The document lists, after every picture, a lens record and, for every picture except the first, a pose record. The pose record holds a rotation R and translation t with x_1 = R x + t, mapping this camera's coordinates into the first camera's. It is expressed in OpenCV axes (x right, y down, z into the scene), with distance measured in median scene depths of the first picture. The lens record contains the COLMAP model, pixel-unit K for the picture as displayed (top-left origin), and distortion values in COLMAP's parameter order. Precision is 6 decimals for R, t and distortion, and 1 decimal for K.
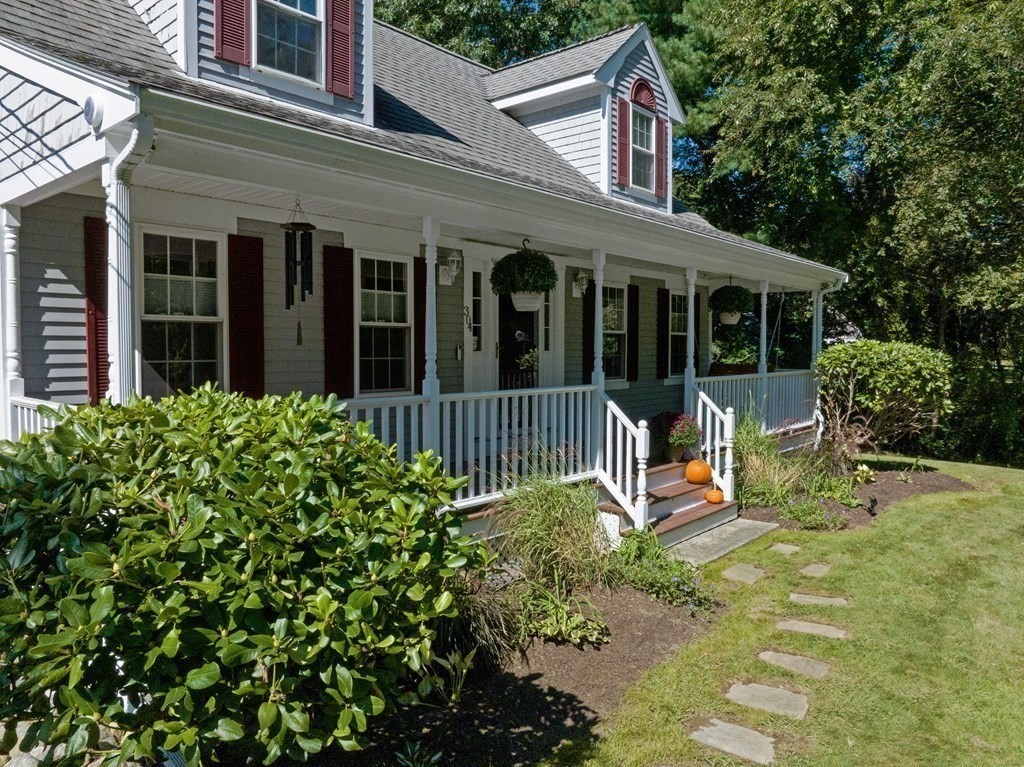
lens RADIAL K [[724.5, 0, 509.5], [0, 724.5, 375.3], [0, 0, 1]] dist [-0.042469, -0.000254]
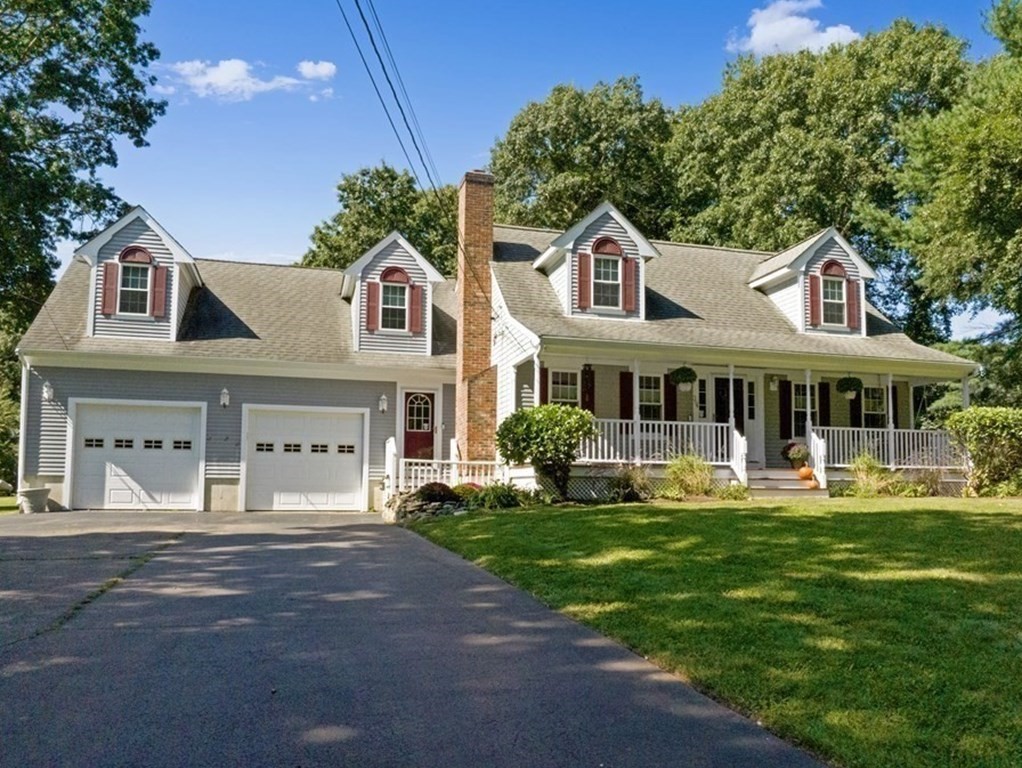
lens RADIAL K [[723.1, 0, 508.5], [0, 723.1, 375.8], [0, 0, 1]] dist [-0.042469, -0.000254]
pose [[0.816407, -0.074109, -0.572701, 0.662757], [-0.033723, 0.983920, -0.175396, 0.220627], [0.576491, 0.162508, 0.800781, -0.942011]]
